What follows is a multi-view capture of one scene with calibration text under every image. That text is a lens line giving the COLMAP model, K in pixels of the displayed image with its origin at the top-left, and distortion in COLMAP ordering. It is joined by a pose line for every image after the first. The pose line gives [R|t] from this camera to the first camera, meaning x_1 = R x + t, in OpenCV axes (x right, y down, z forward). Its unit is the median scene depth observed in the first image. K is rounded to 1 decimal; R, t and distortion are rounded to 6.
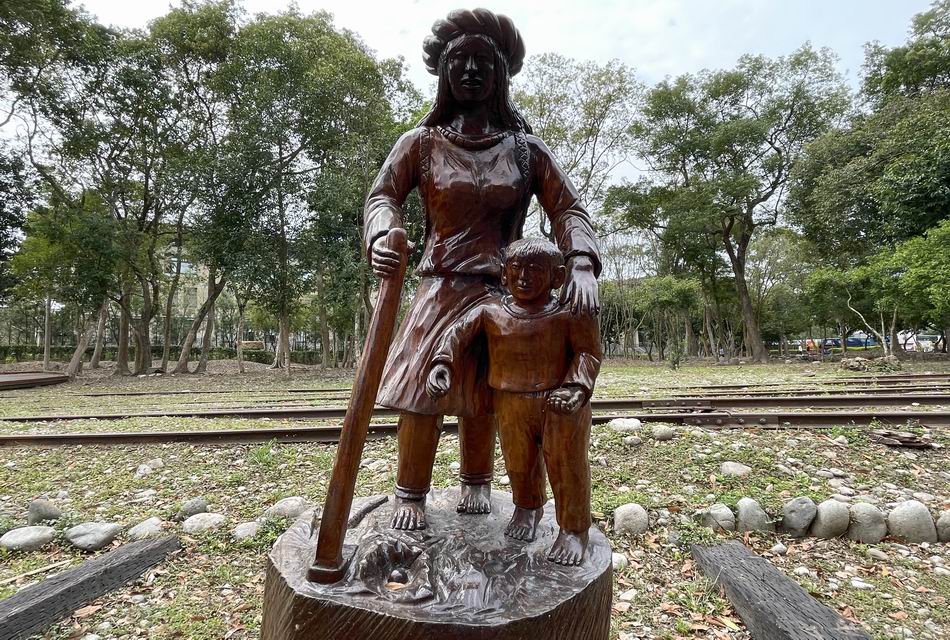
lens RADIAL K [[572.8, 0, 476.1], [0, 572.8, 311.9], [0, 0, 1]] dist [-0.020057, 0.015141]
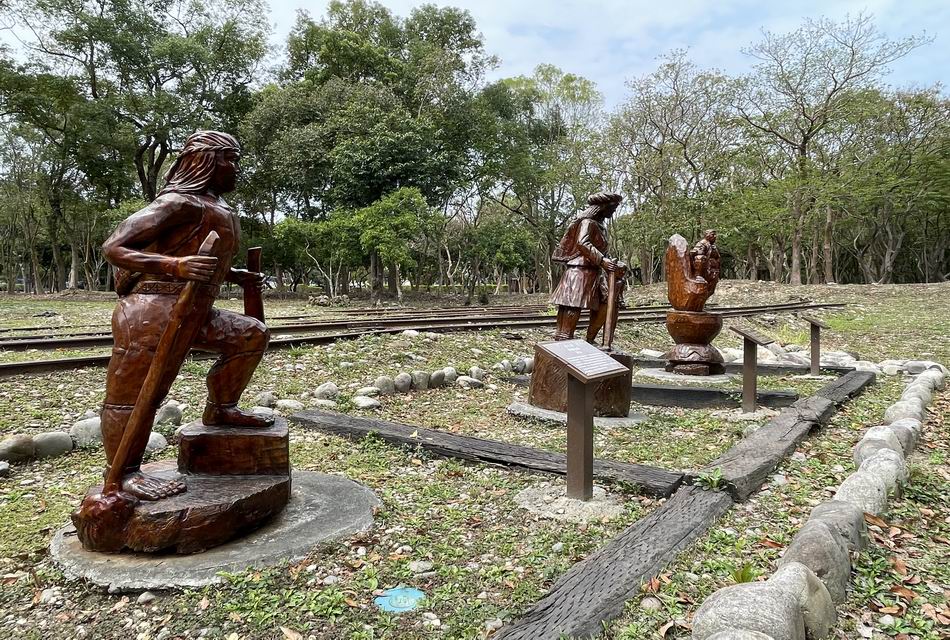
lens RADIAL K [[651.3, 0, 479.6], [0, 651.3, 316.3], [0, 0, 1]] dist [-0.004235, -0.001019]
pose [[0.538430, -0.004331, 0.842659, -0.955408], [-0.091683, 0.993749, 0.063690, 0.009525], [-0.837668, -0.111550, 0.534668, -0.122460]]
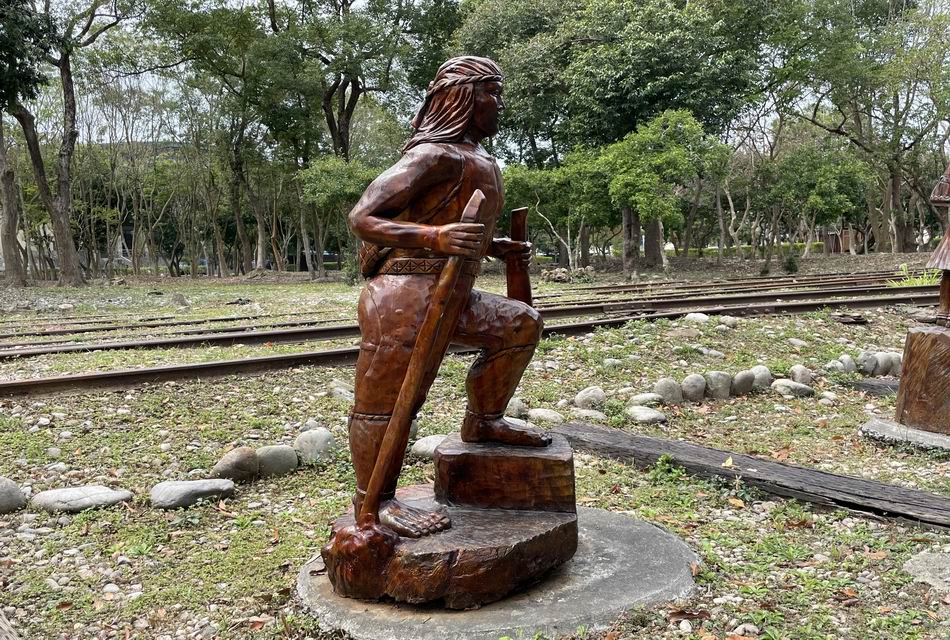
lens RADIAL K [[900.5, 0, 484.4], [0, 900.5, 313.7], [0, 0, 1]] dist [0.053732, 0.000000]
pose [[0.770792, -0.034204, 0.636168, -0.976891], [-0.043863, 0.993339, 0.106552, 0.010834], [-0.635575, -0.110033, 0.764158, -0.093248]]
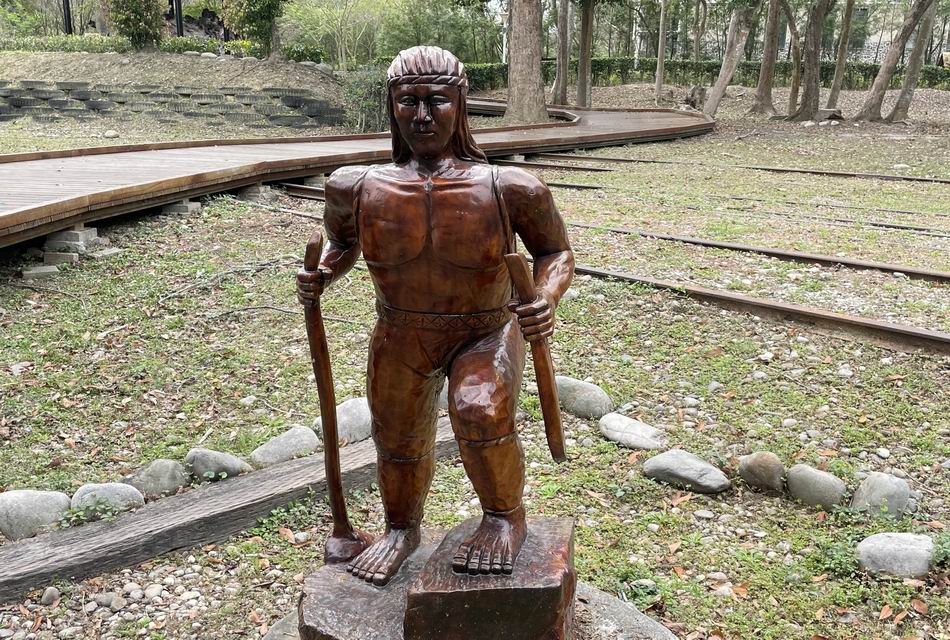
lens RADIAL K [[1000.8, 0, 474.8], [0, 1000.8, 321.0], [0, 0, 1]] dist [0.109605, 0.000000]
pose [[0.701518, 0.206583, -0.682052, -0.306446], [0.016867, 0.951982, 0.305689, -0.100609], [0.712452, -0.225951, 0.664348, 0.009767]]
